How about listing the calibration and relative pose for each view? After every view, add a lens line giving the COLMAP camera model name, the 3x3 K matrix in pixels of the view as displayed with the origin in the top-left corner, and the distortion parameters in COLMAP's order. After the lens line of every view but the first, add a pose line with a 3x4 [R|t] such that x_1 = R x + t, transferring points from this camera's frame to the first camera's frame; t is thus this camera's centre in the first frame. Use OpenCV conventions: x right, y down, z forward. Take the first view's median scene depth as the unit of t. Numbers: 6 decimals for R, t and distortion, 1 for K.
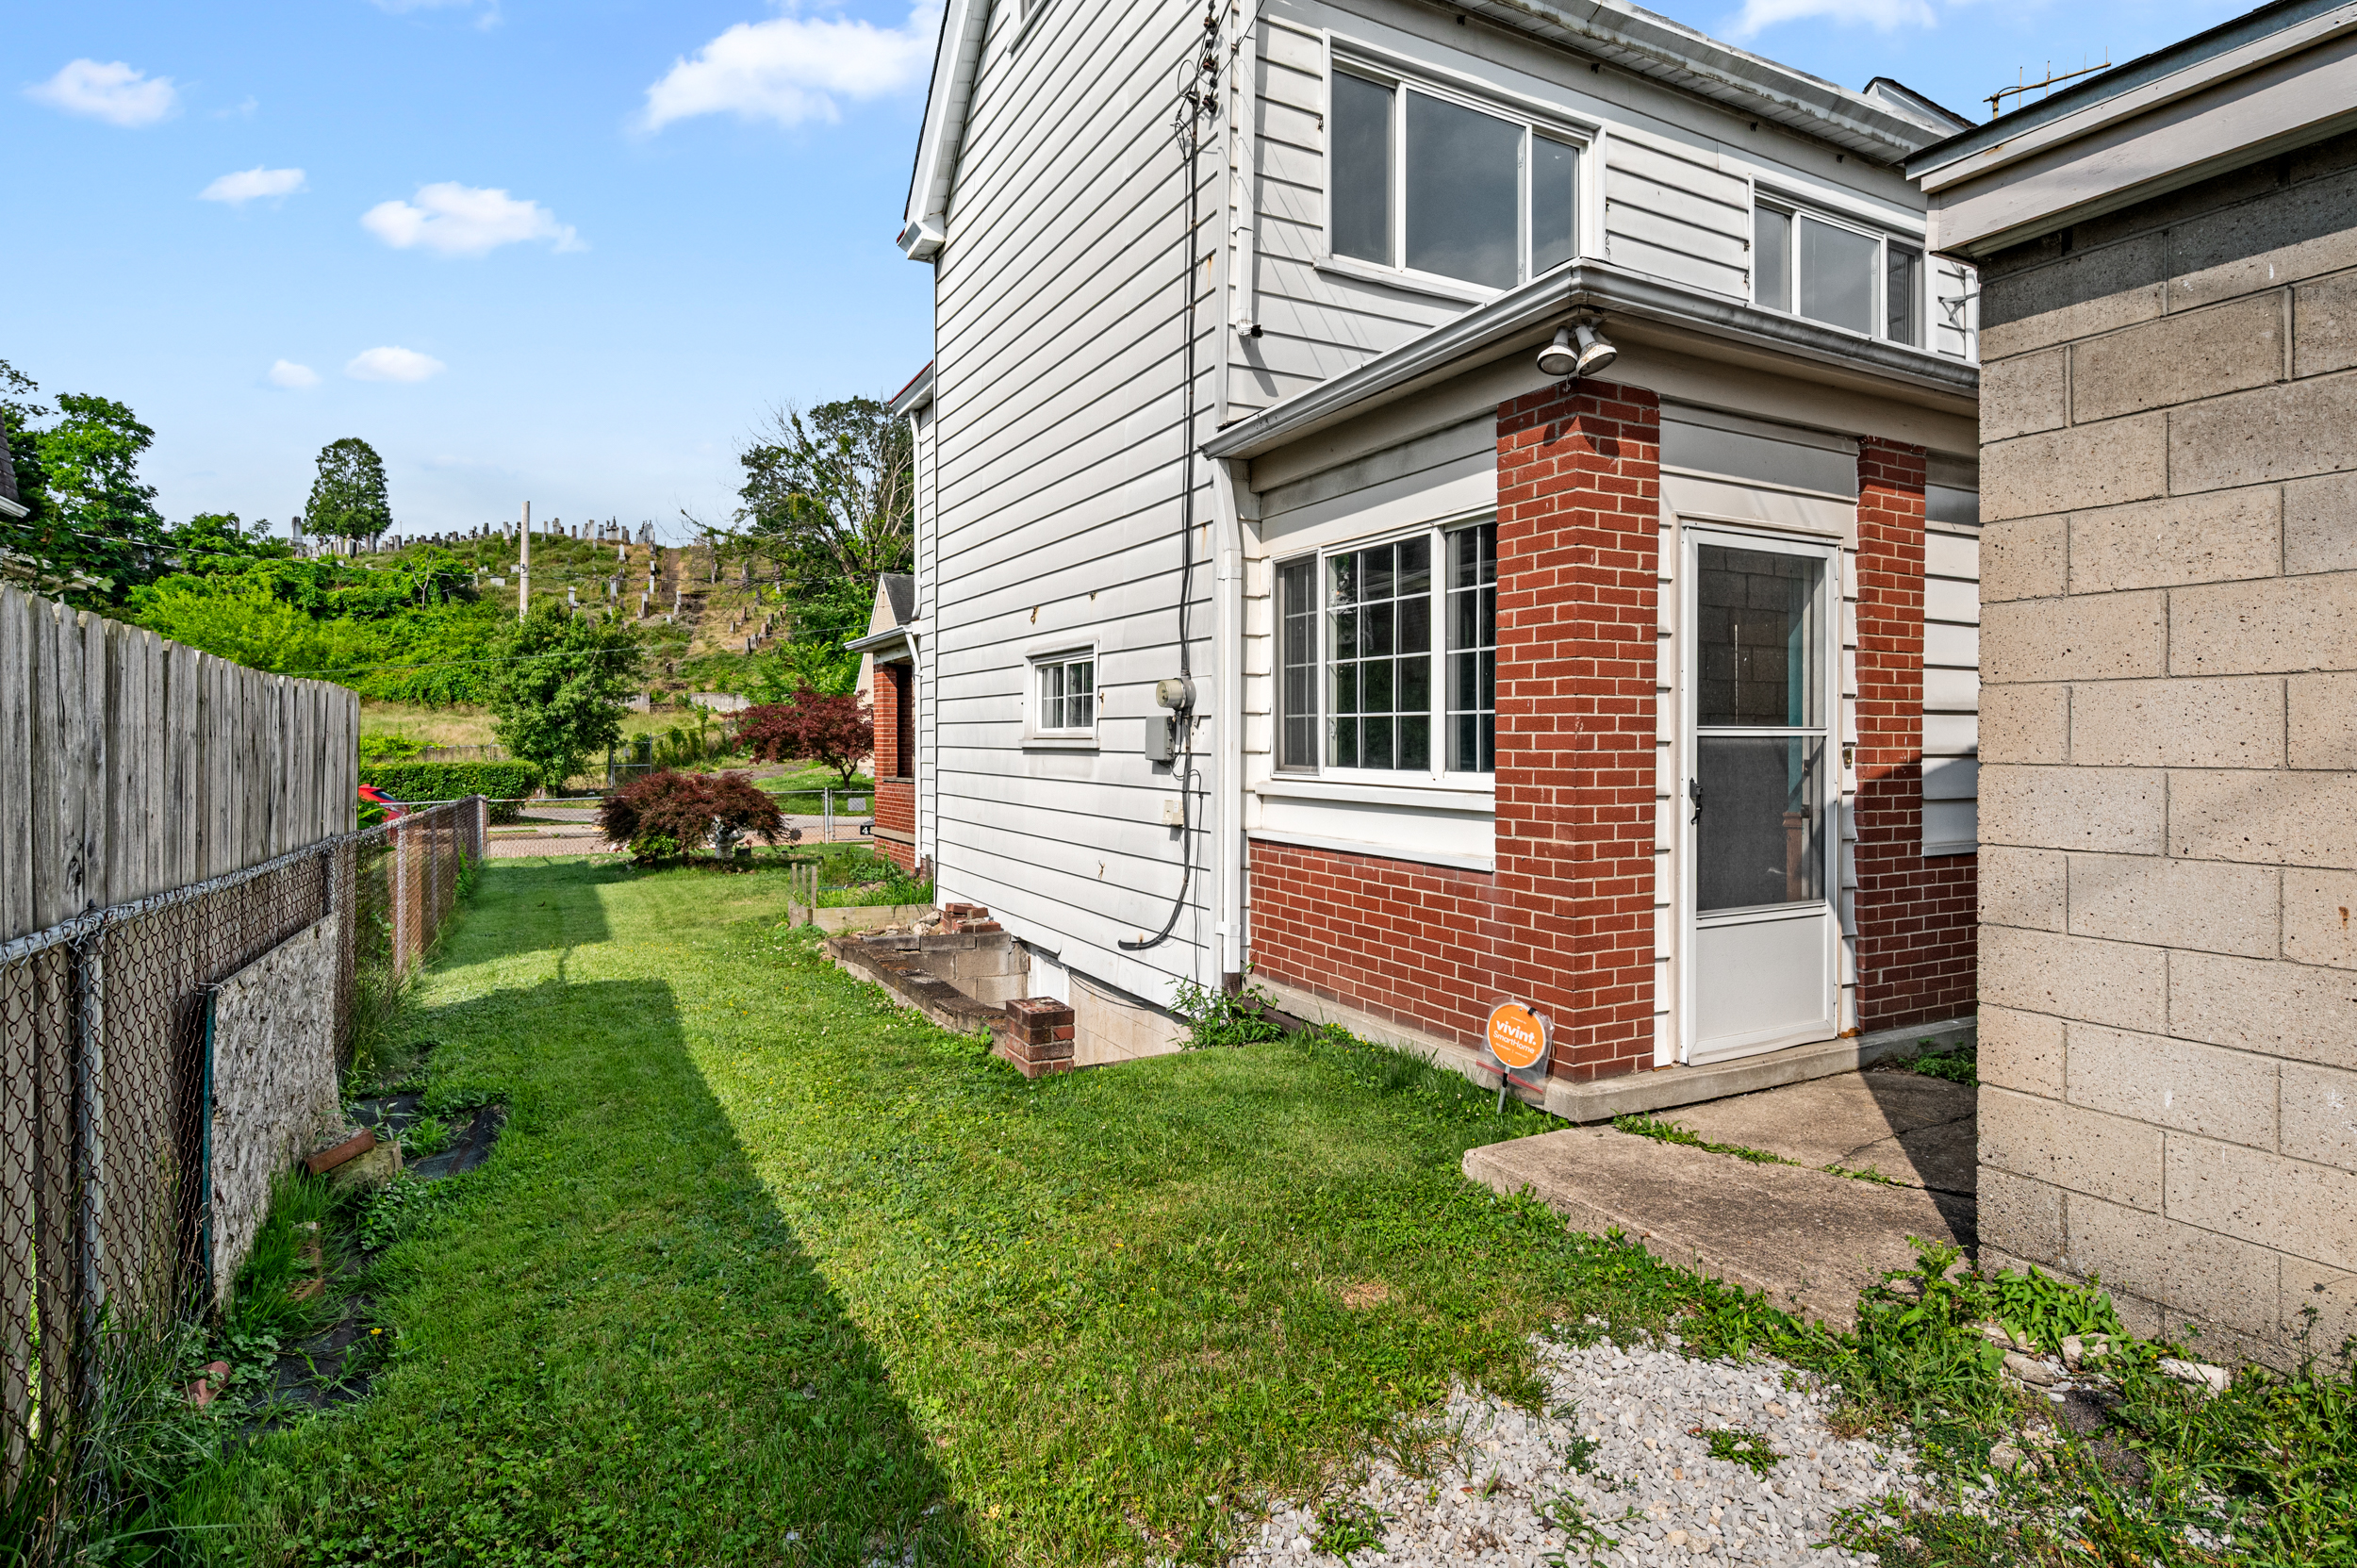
lens RADIAL K [[1218.3, 0, 1178.5], [0, 1218.3, 765.2], [0, 0, 1]] dist [0.000066, 0.000000]
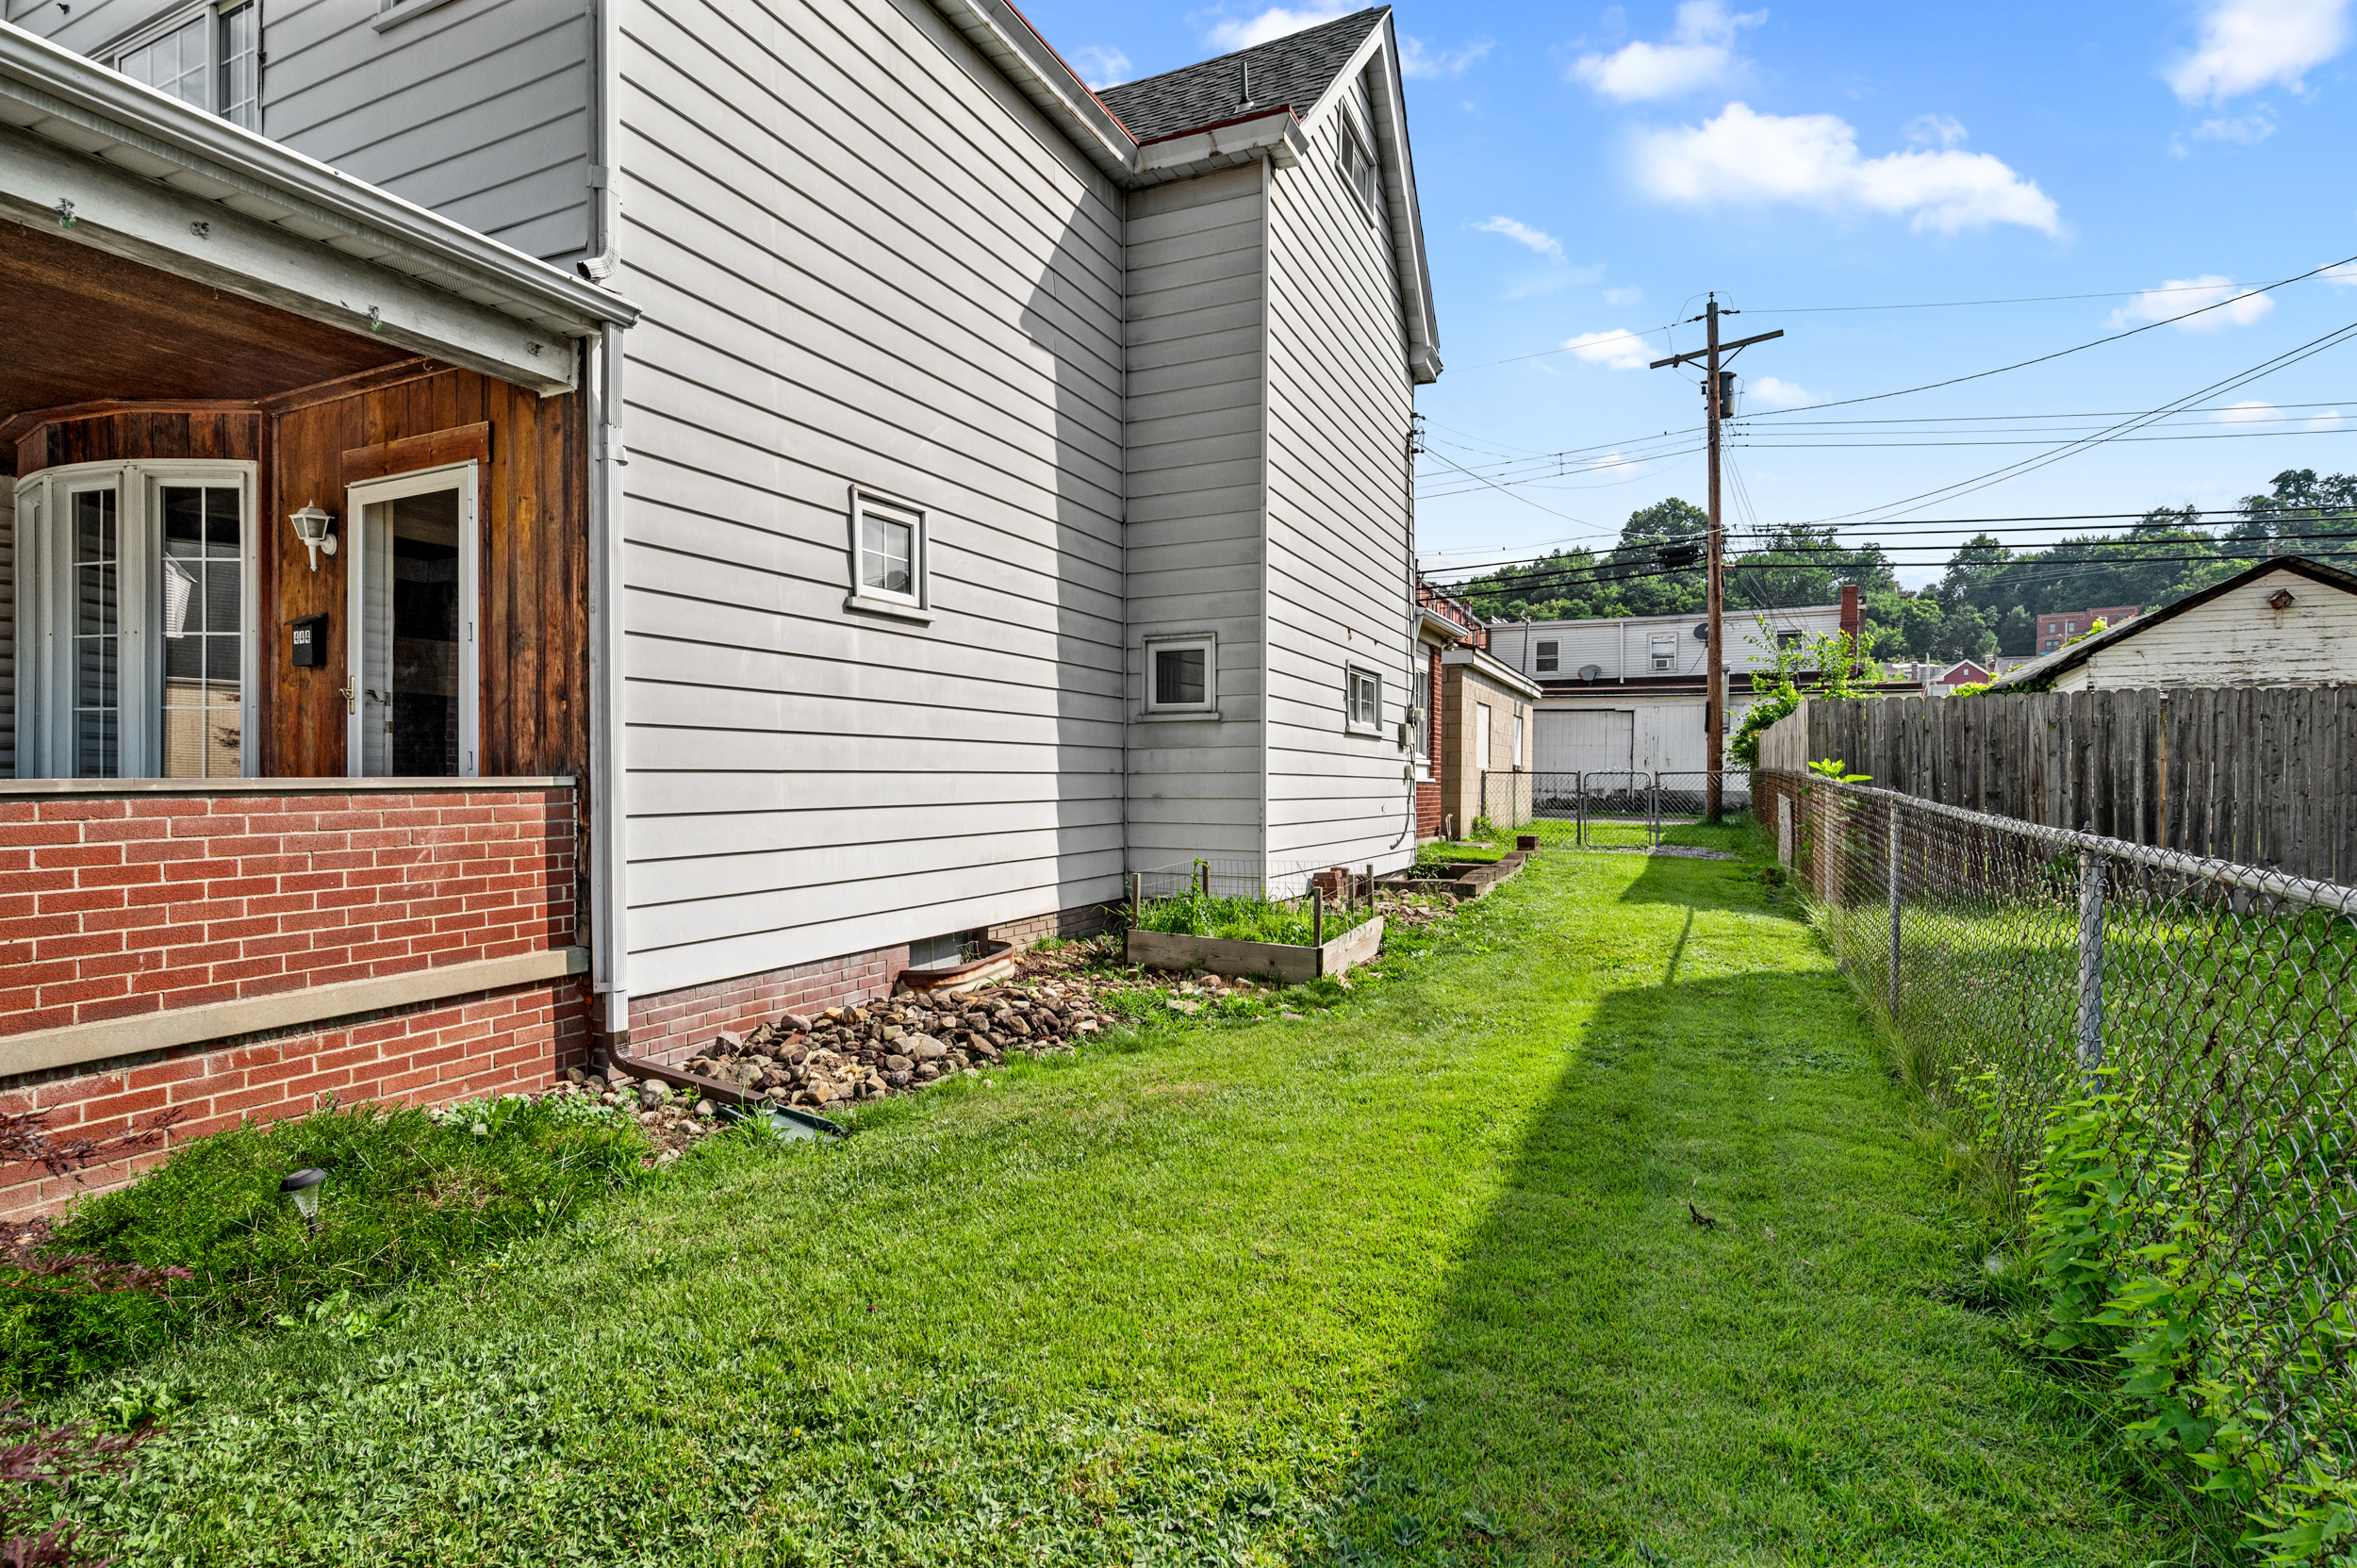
lens RADIAL K [[1133.2, 0, 1176.0], [0, 1133.2, 778.4], [0, 0, 1]] dist [-0.000057, 0.000000]
pose [[-0.607090, -0.000954, 0.794632, -1.006016], [0.007044, 0.999954, 0.006582, 0.026471], [-0.794602, 0.009593, -0.607056, 1.932346]]
